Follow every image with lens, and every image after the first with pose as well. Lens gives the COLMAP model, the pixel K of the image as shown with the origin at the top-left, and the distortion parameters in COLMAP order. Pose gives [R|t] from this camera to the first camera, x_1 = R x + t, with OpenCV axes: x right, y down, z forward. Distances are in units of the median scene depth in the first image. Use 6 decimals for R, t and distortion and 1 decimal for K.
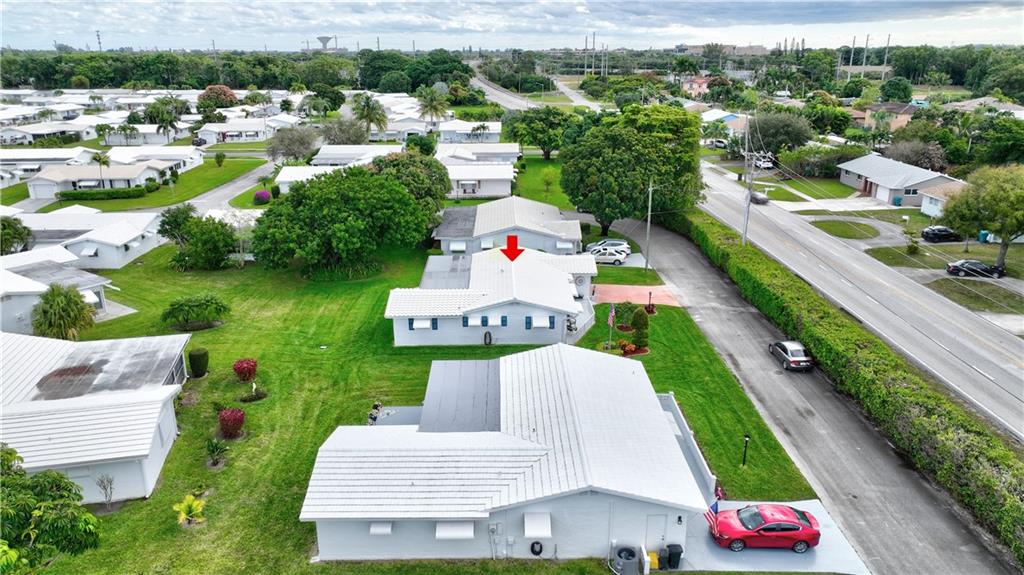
lens RADIAL K [[718.4, 0, 509.6], [0, 718.4, 285.2], [0, 0, 1]] dist [0.009901, 0.004166]
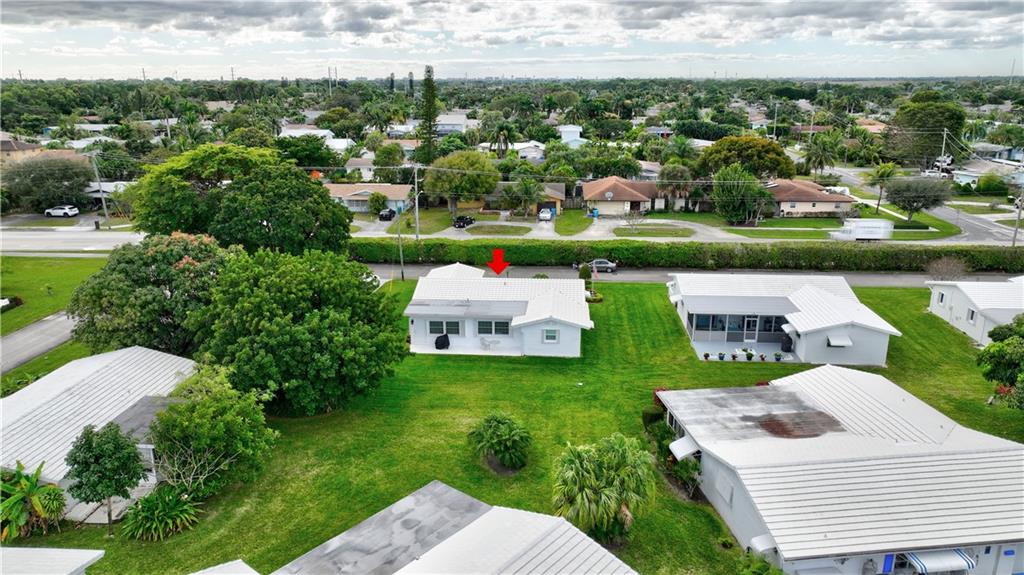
lens RADIAL K [[718.4, 0, 509.6], [0, 718.4, 285.2], [0, 0, 1]] dist [0.009901, 0.004166]
pose [[0.089133, -0.270513, 0.958581, -1.406491], [0.312113, 0.921525, 0.231034, -0.354400], [-0.945854, 0.278593, 0.166569, 1.066549]]
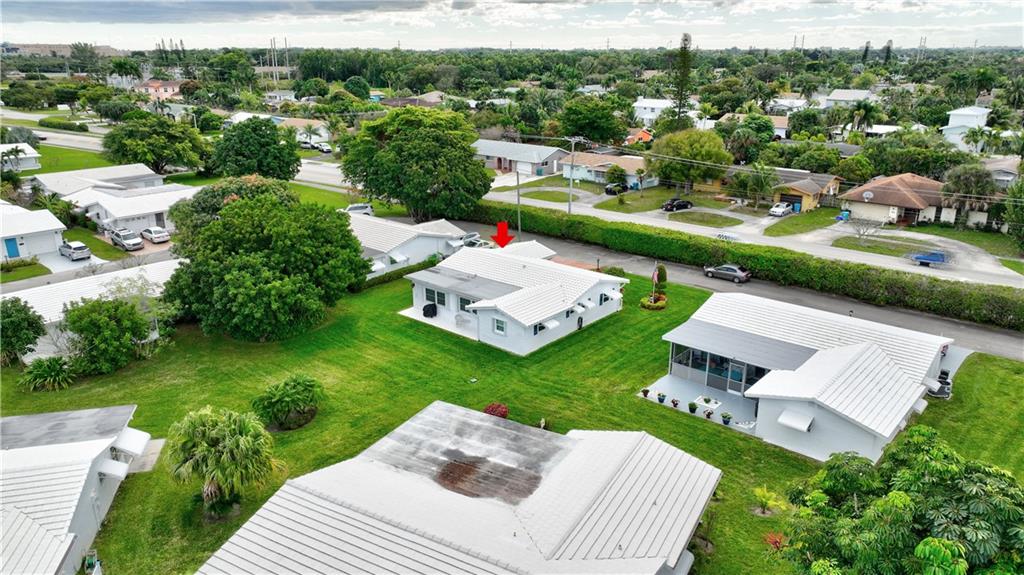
lens RADIAL K [[718.4, 0, 509.6], [0, 718.4, 285.2], [0, 0, 1]] dist [0.009901, 0.004166]
pose [[0.665577, -0.228489, 0.710493, -1.018969], [0.229364, 0.968534, 0.096610, -0.130190], [-0.710211, 0.098660, 0.697041, 0.382439]]
